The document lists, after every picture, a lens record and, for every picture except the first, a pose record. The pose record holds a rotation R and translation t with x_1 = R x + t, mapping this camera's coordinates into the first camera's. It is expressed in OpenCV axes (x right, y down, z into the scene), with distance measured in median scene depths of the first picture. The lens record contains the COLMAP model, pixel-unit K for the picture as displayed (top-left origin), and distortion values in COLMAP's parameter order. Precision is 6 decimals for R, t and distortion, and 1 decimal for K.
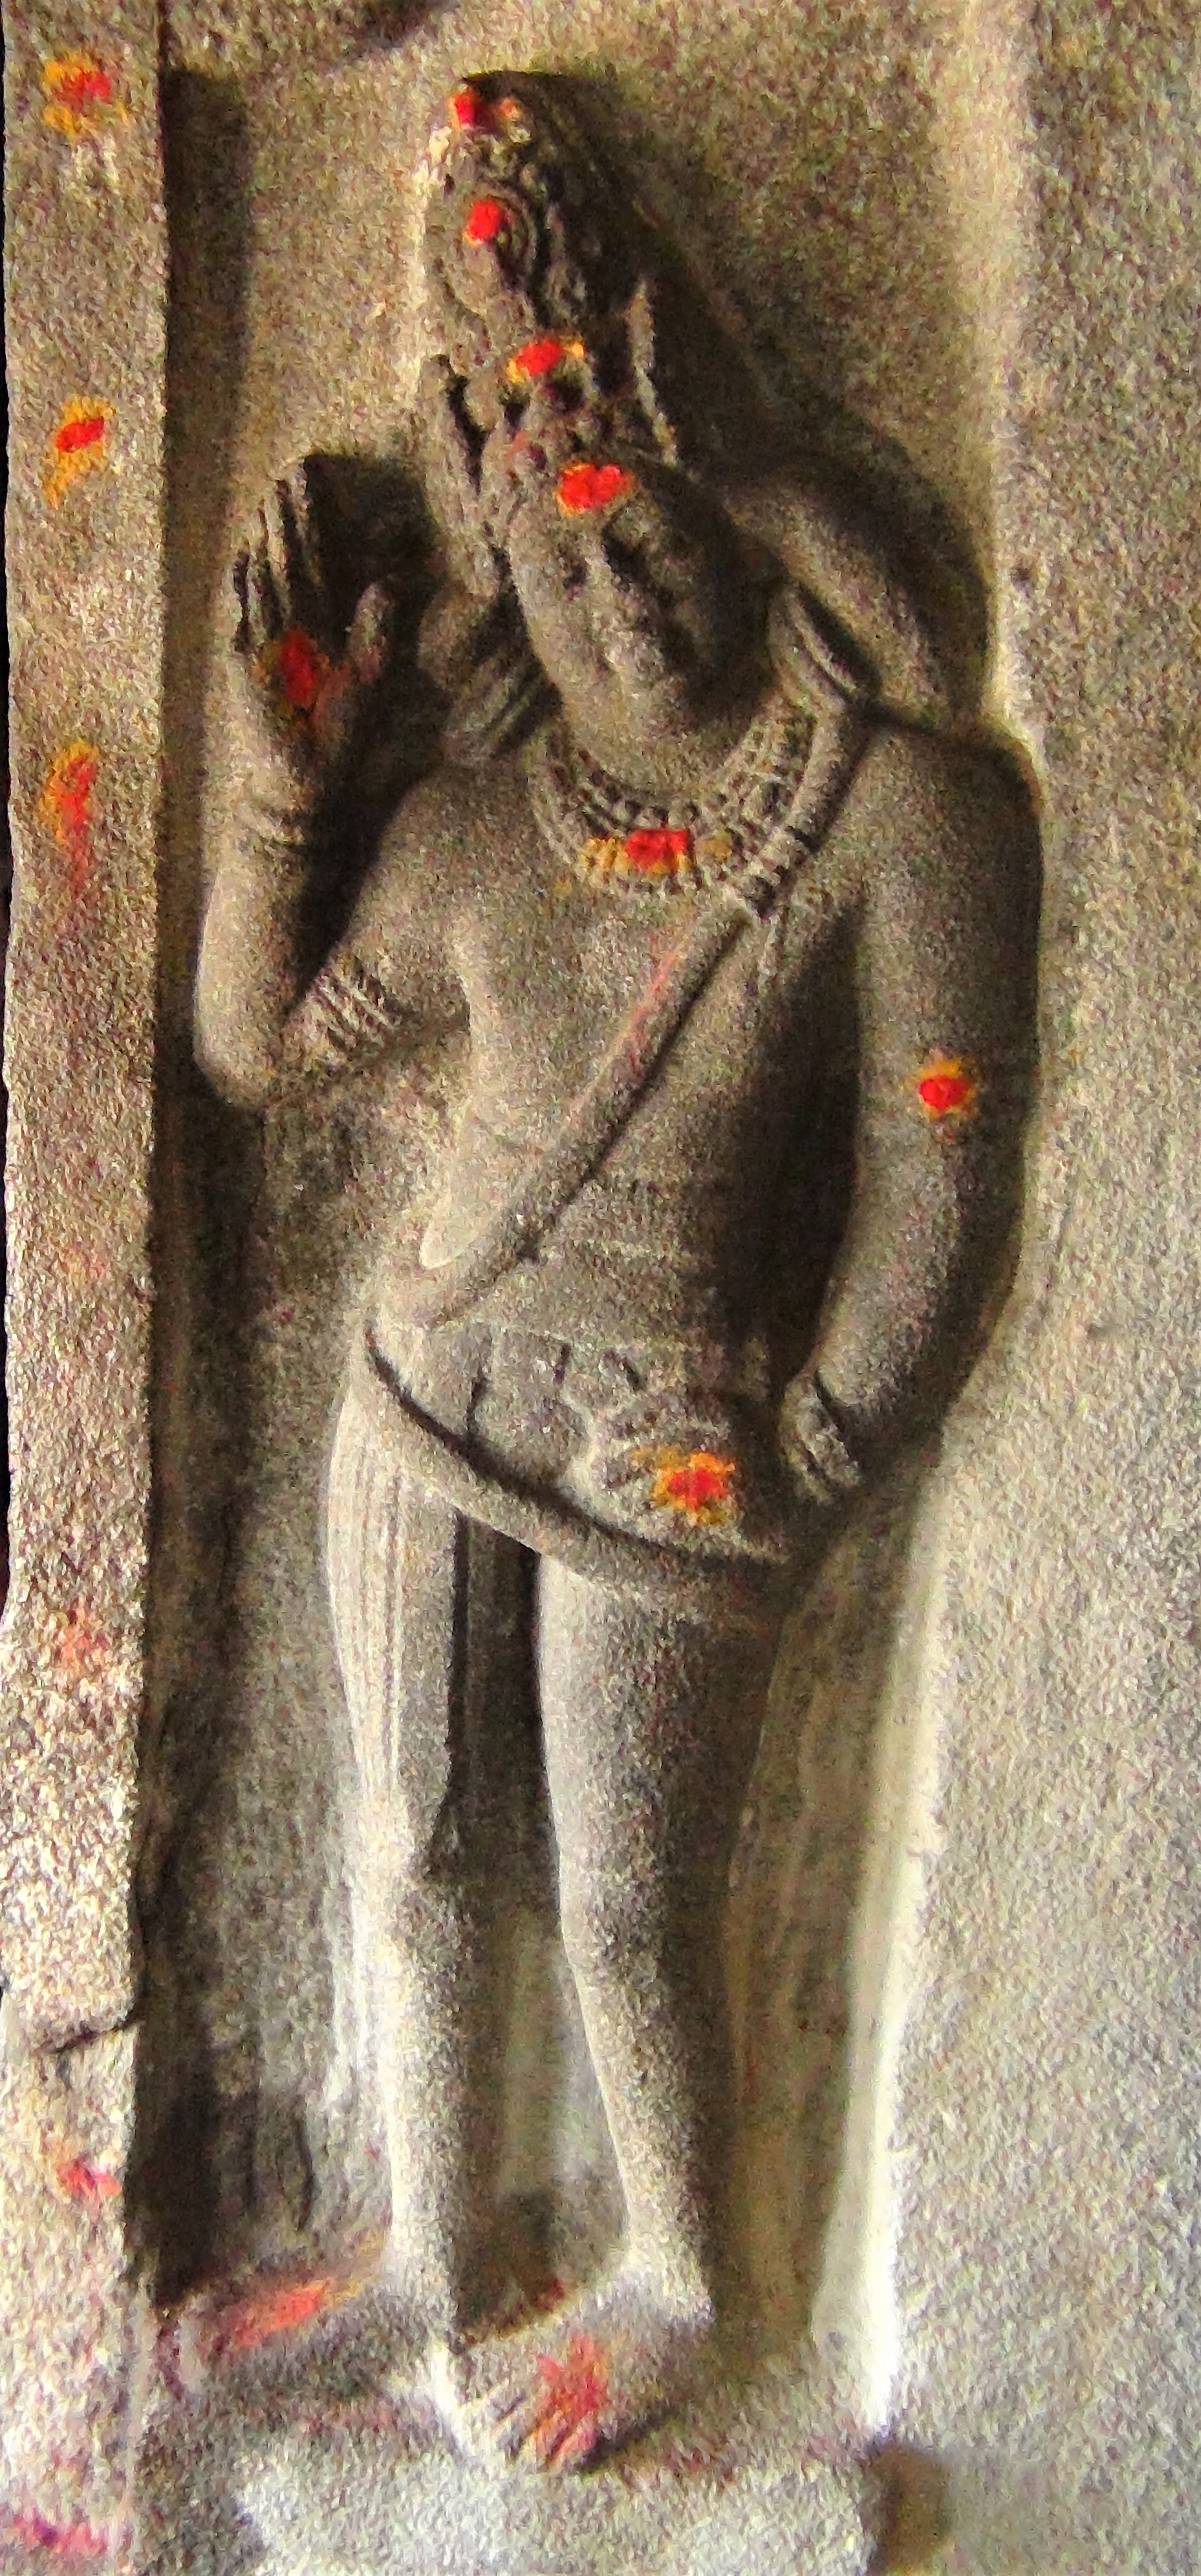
lens RADIAL K [[2355.7, 0, 484.8], [0, 2355.7, 1345.4], [0, 0, 1]] dist [0.010998, -0.036041]
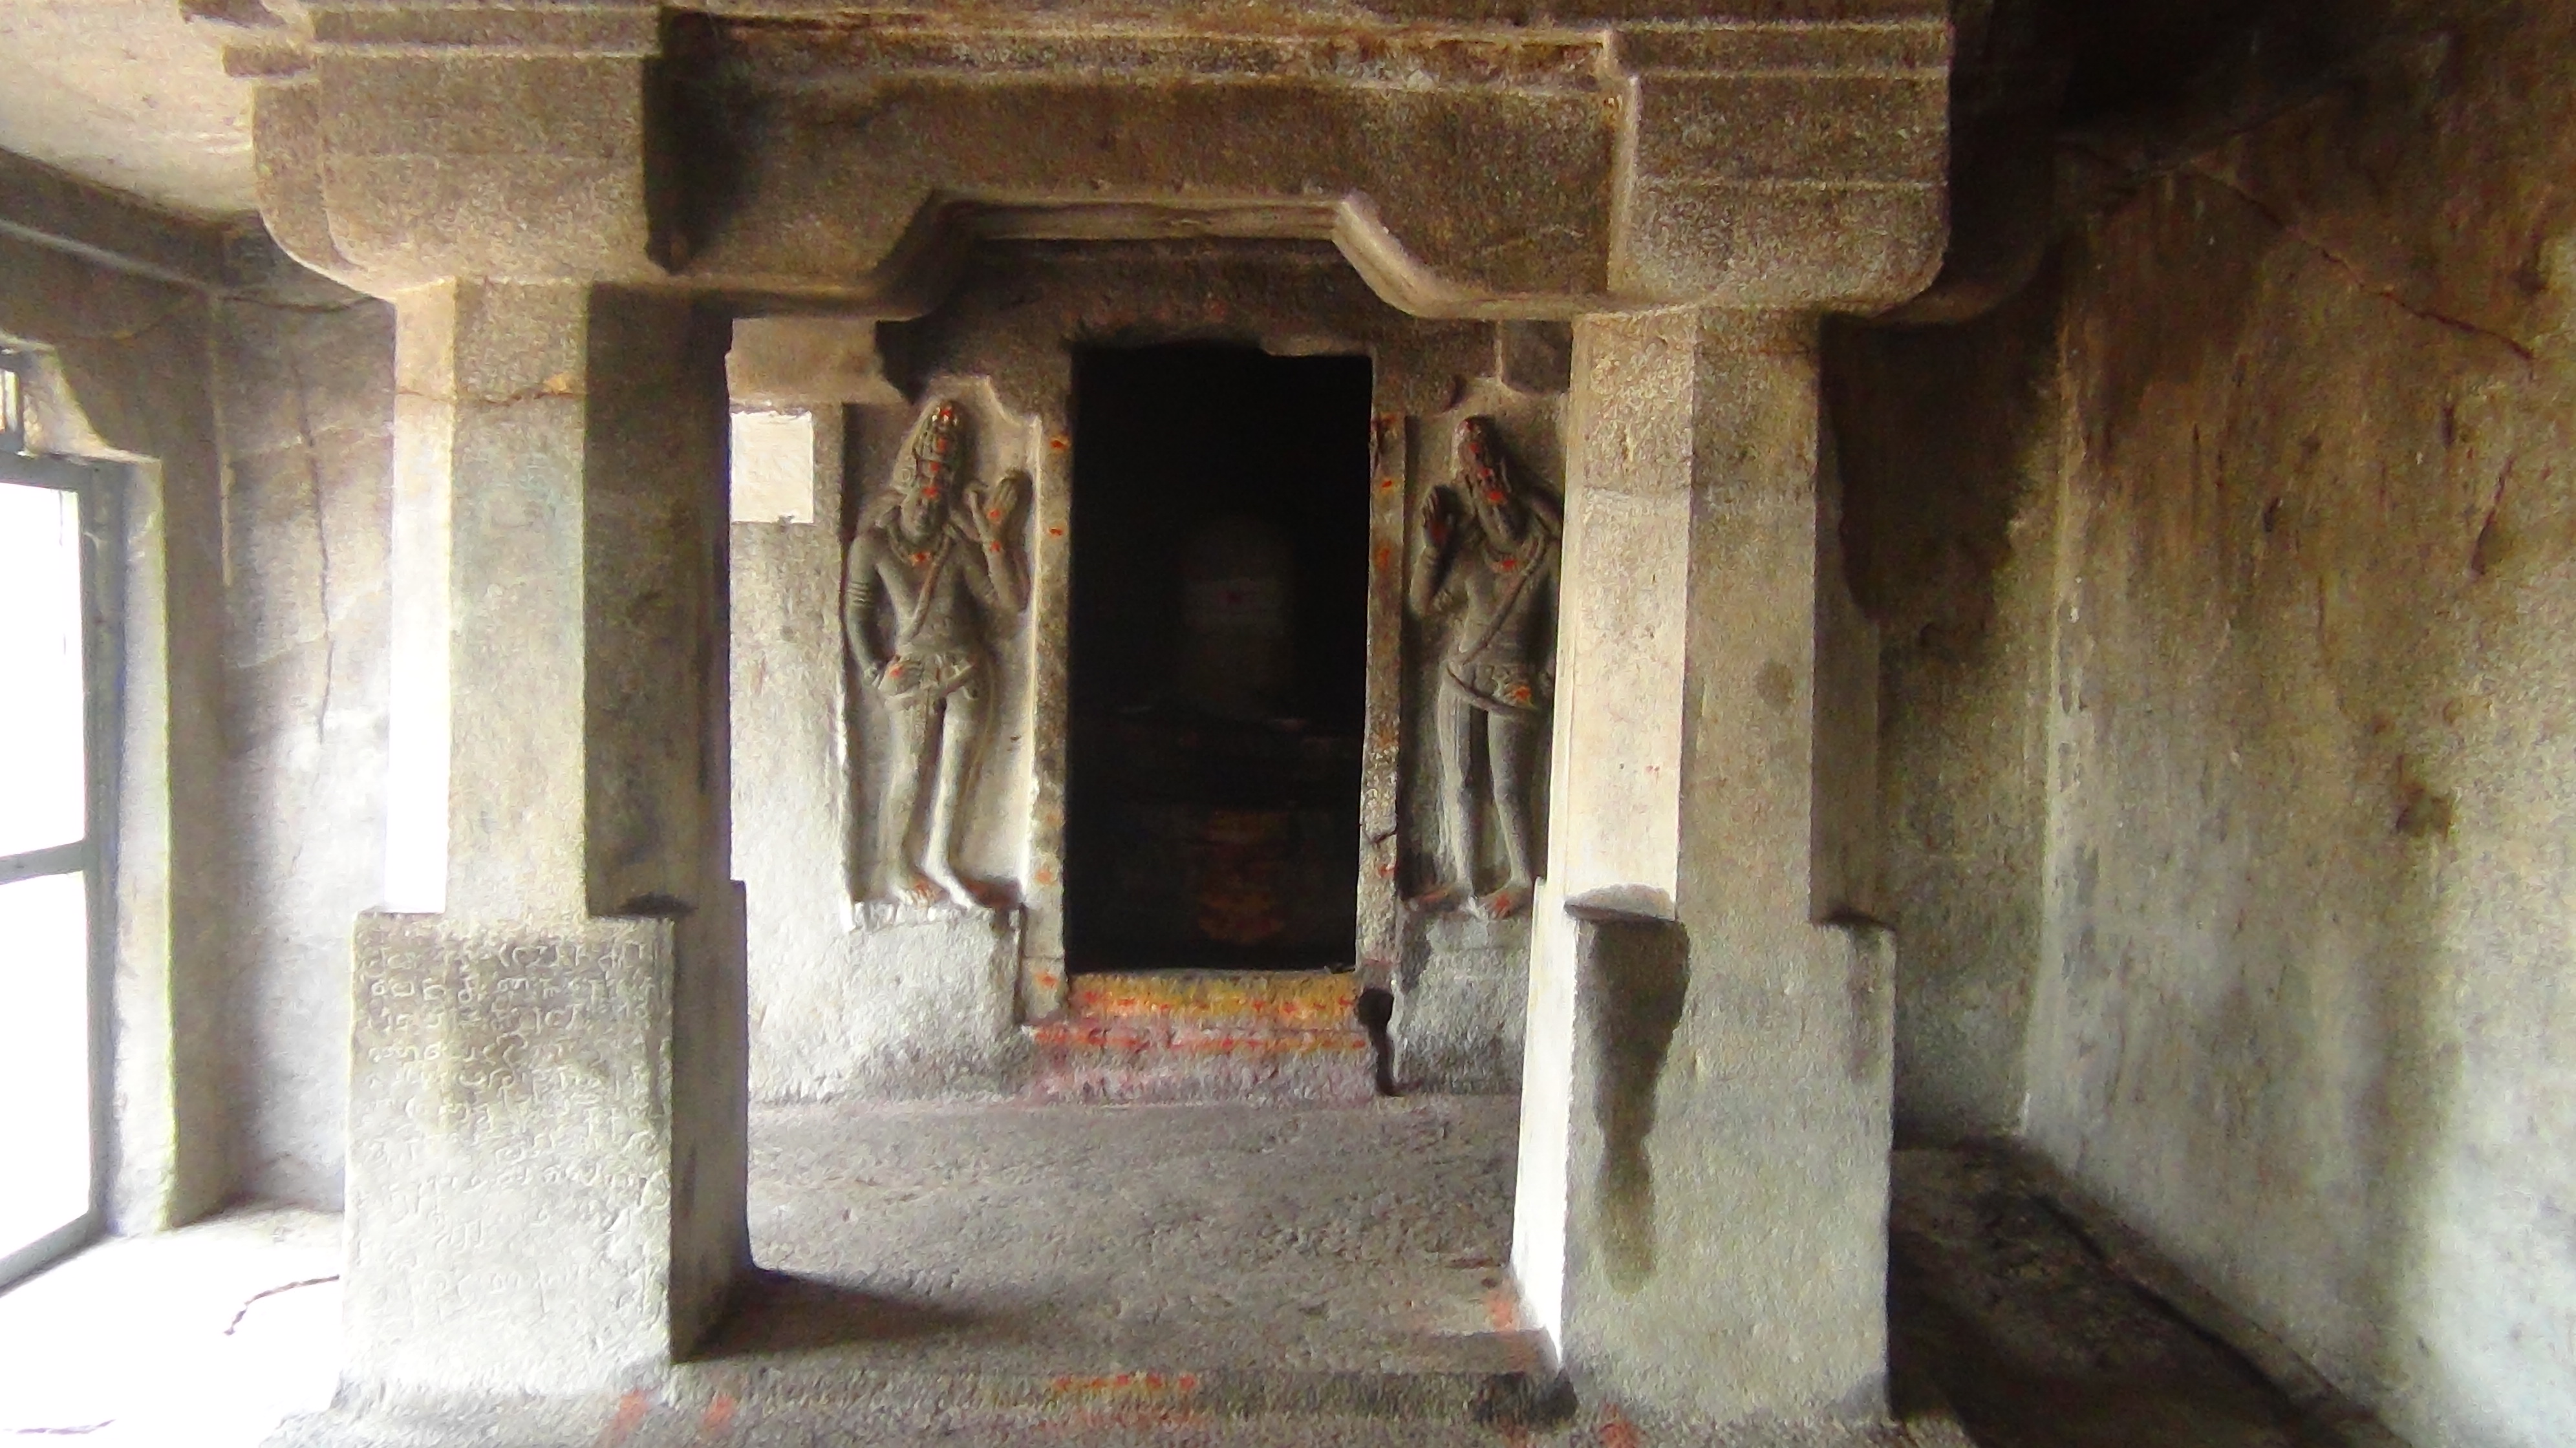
lens RADIAL K [[2358.4, 0, 1338.0], [0, 2358.4, 760.2], [0, 0, 1]] dist [0.015288, -0.013879]
pose [[0.997048, -0.027973, 0.071510, -0.645228], [0.037866, 0.989288, -0.140981, 0.876364], [-0.066800, 0.143273, 0.987426, -3.784818]]
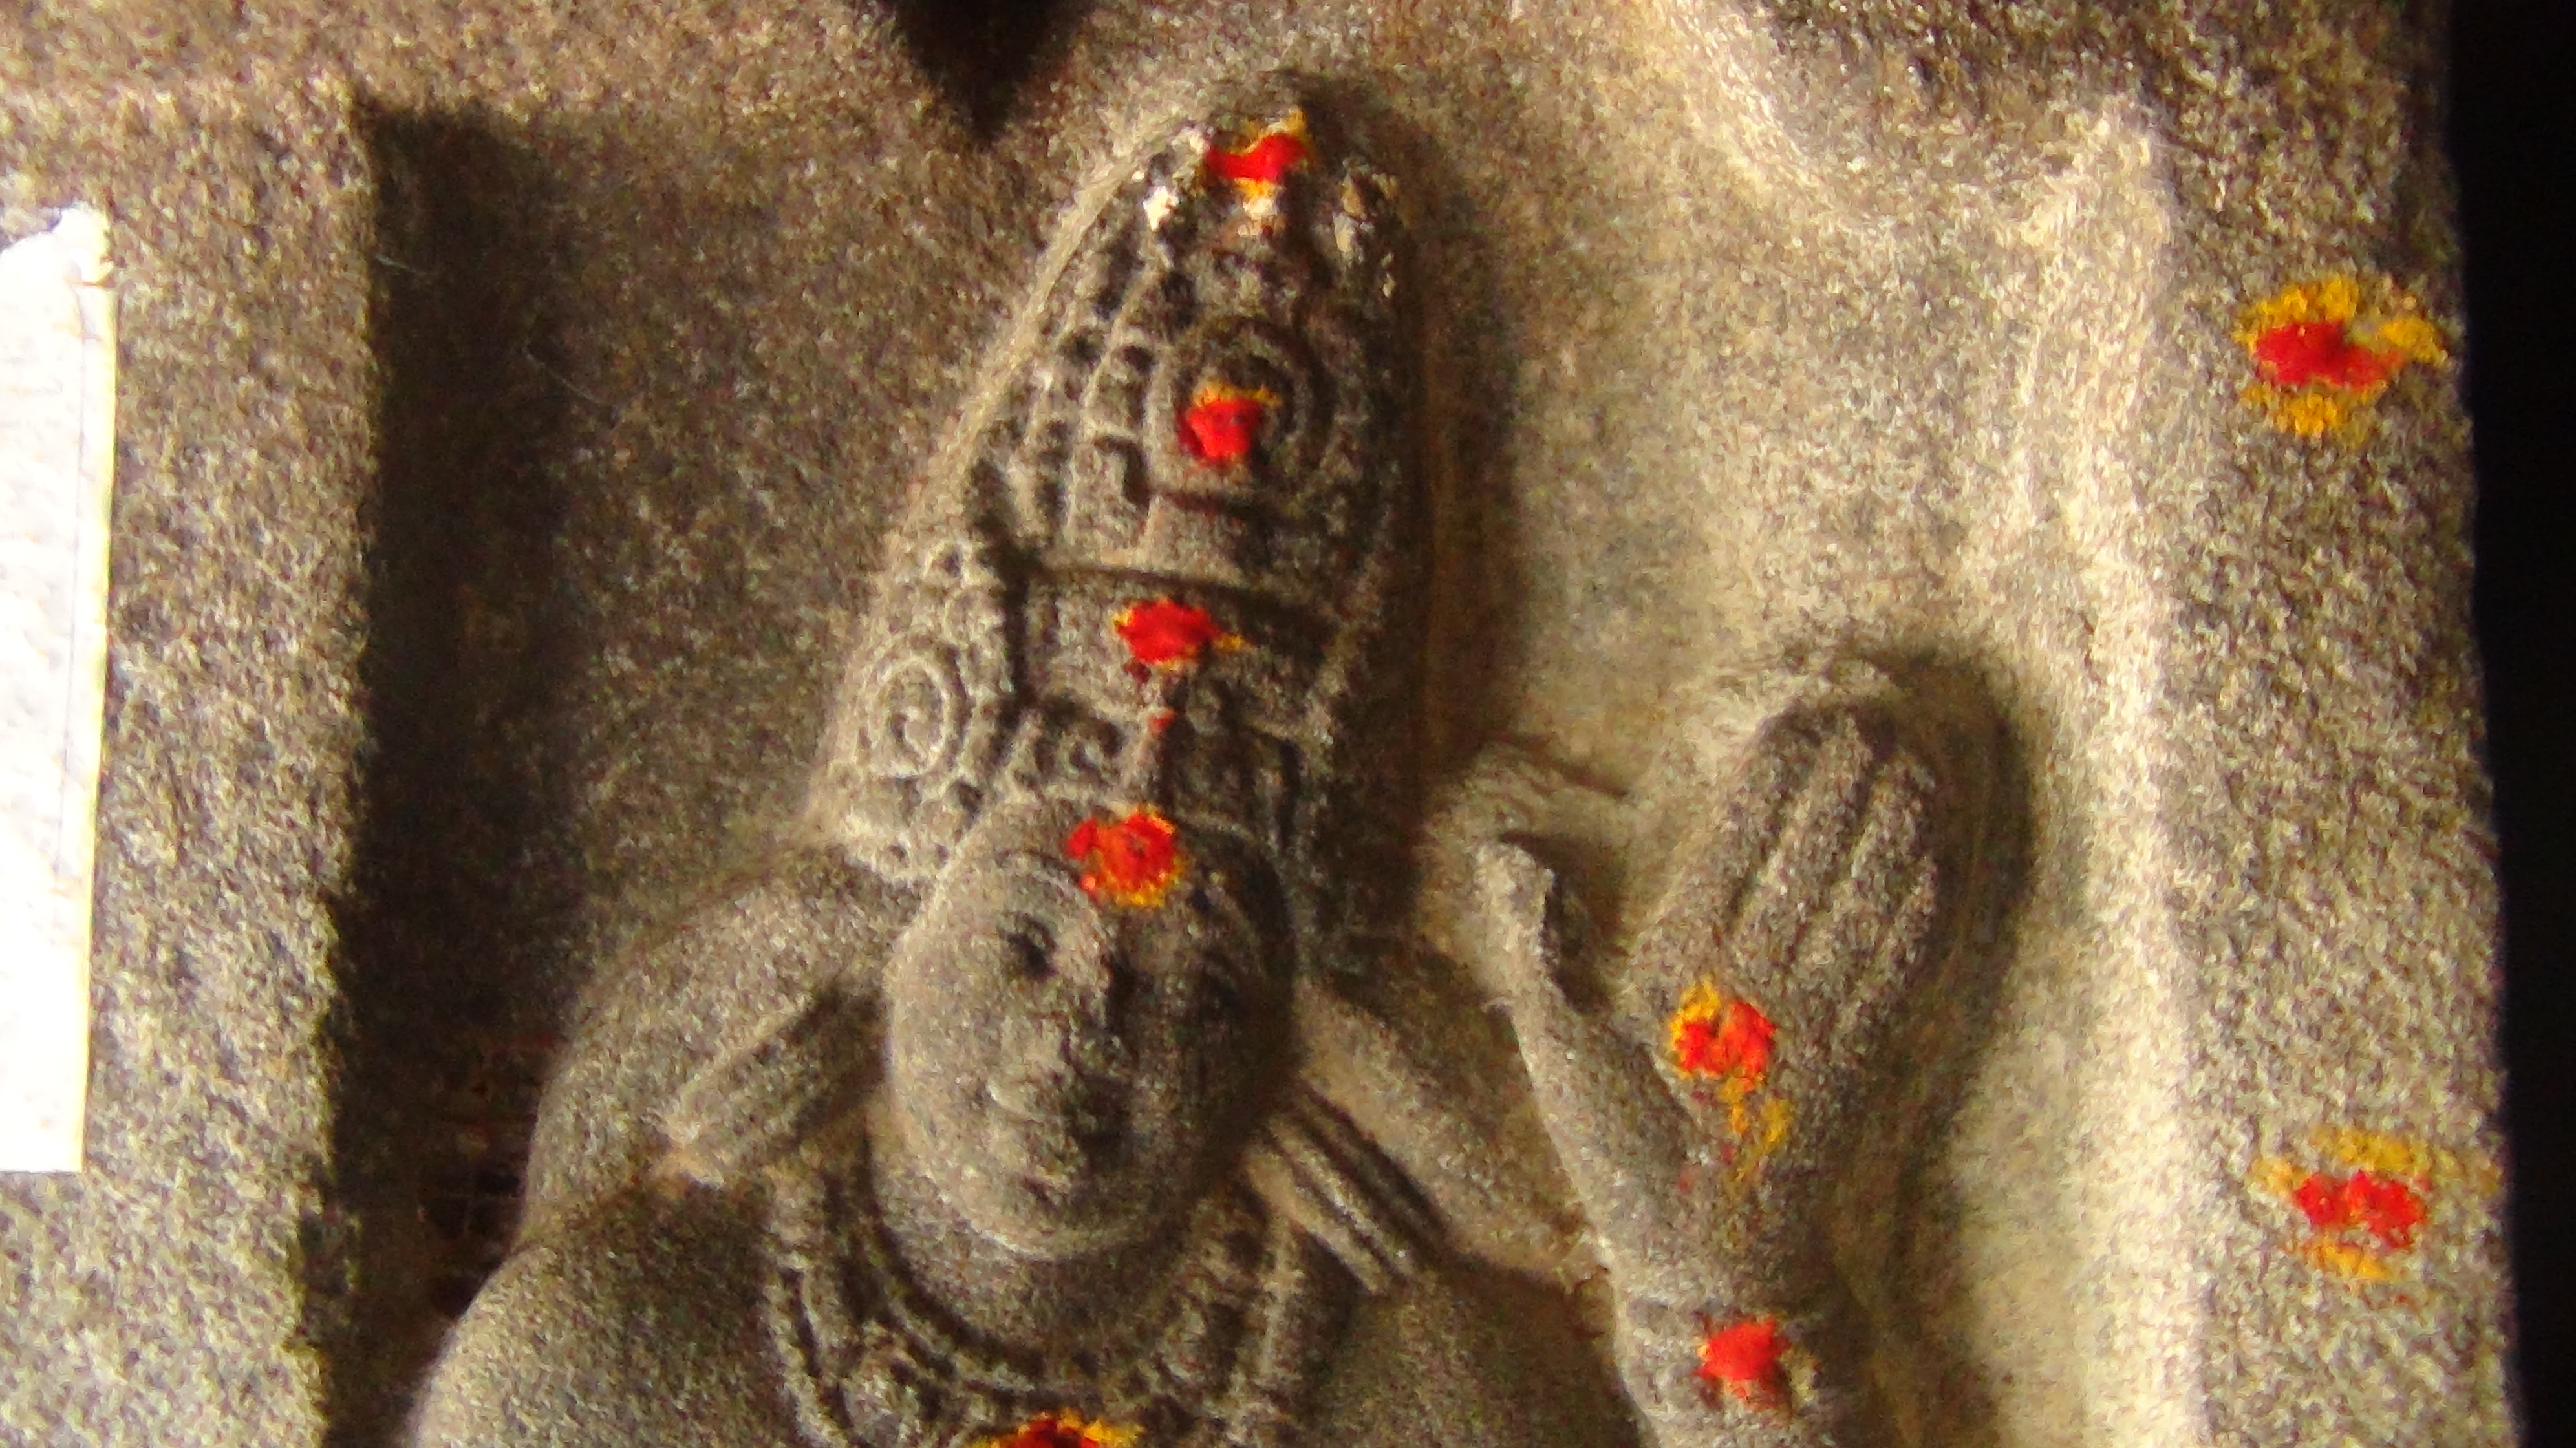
lens RADIAL K [[2358.4, 0, 1283.1], [0, 2358.4, 704.7], [0, 0, 1]] dist [0.015288, -0.013879]
pose [[0.994956, -0.060452, -0.080051, -1.046101], [0.031117, 0.944643, -0.326620, -0.261271], [0.095365, 0.322481, 0.941760, 0.547639]]
